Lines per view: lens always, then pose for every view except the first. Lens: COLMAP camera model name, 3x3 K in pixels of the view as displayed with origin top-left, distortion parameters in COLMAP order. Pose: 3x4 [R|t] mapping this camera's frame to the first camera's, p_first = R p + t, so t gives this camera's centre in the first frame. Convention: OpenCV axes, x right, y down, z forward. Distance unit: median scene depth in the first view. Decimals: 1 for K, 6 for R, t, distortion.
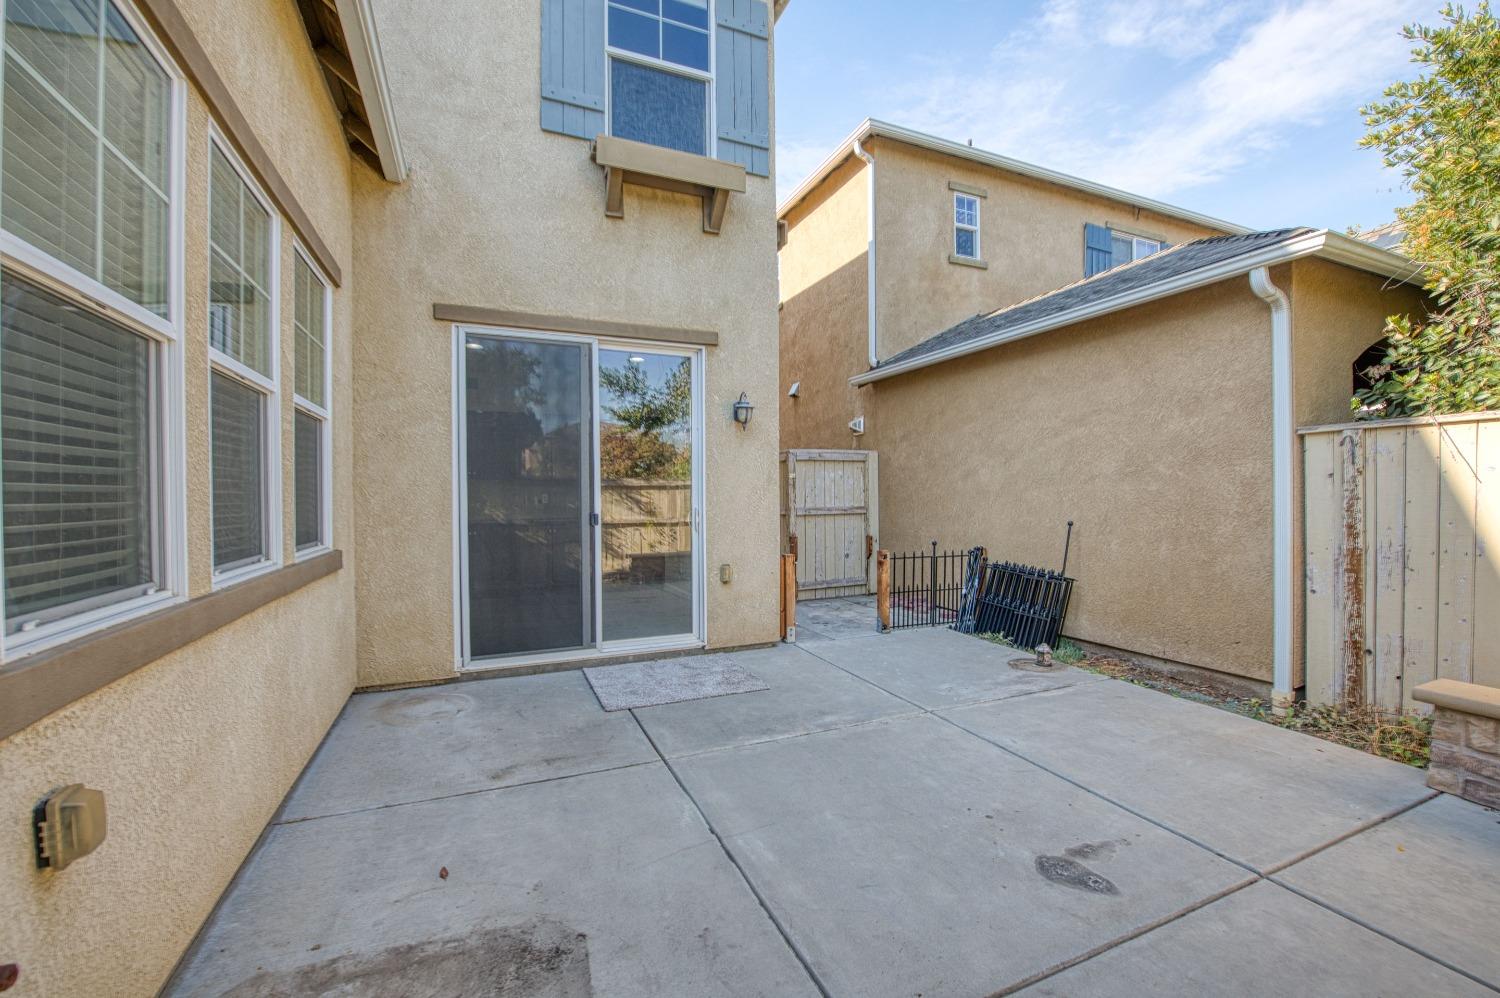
lens RADIAL K [[595.7, 0, 754.8], [0, 595.7, 500.5], [0, 0, 1]] dist [-0.014800, 0.000508]
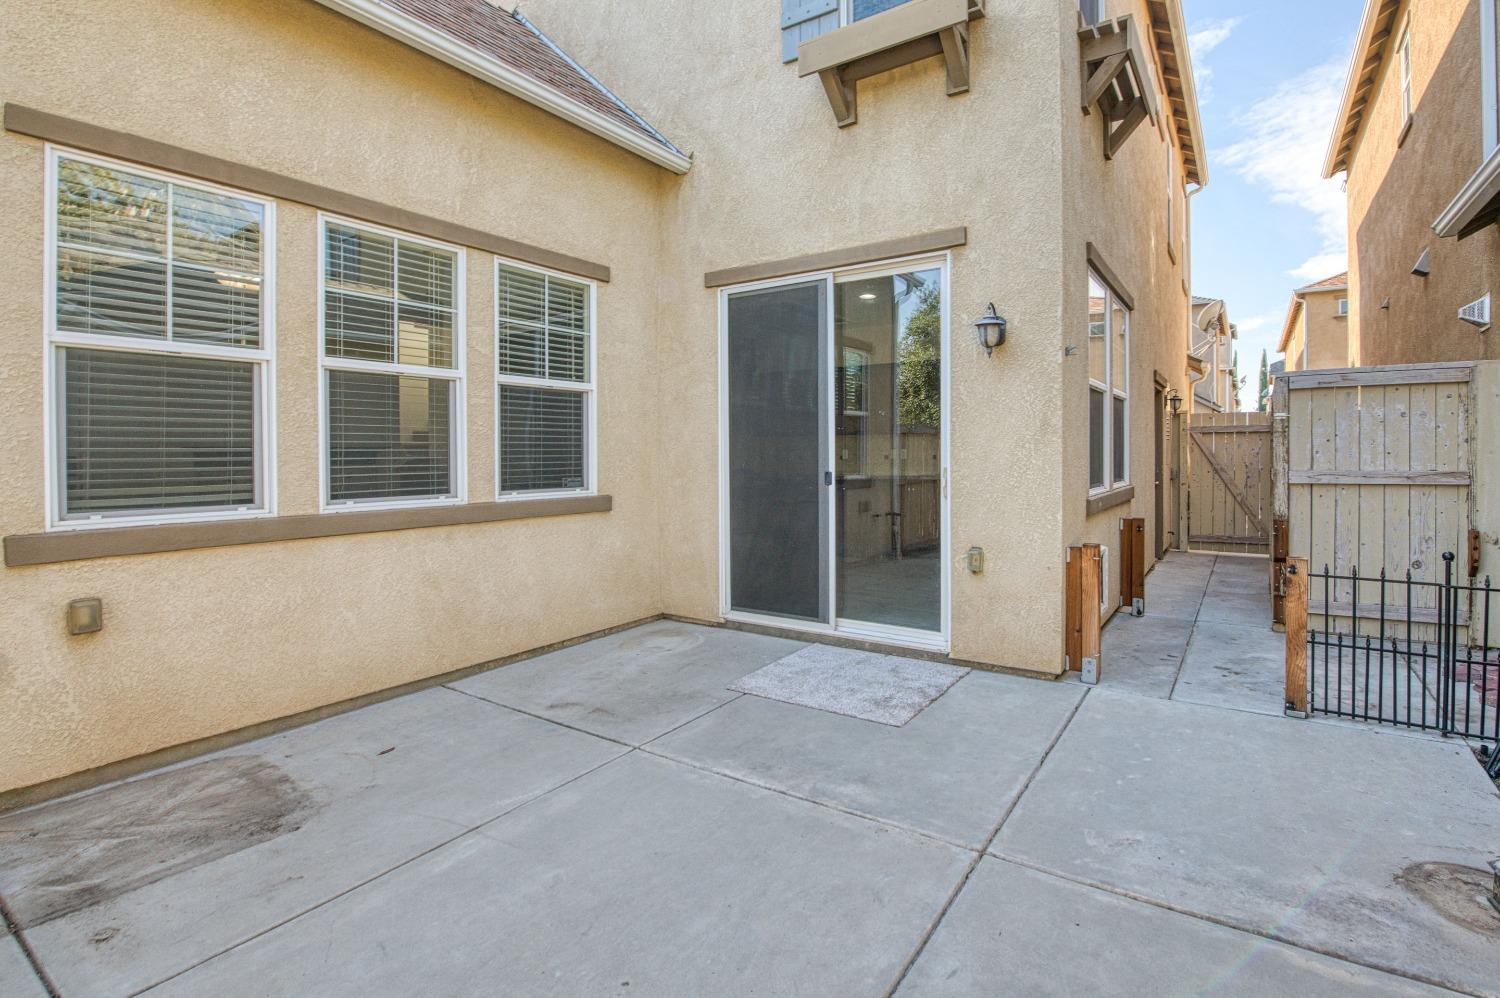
lens RADIAL K [[676.4, 0, 835.5], [0, 676.4, 460.2], [0, 0, 1]] dist [-0.017190, -0.000066]
pose [[0.606569, 0.011994, -0.794940, 0.575137], [-0.004756, 0.999923, 0.011458, -0.006942], [0.795016, -0.003170, 0.606580, 0.431954]]
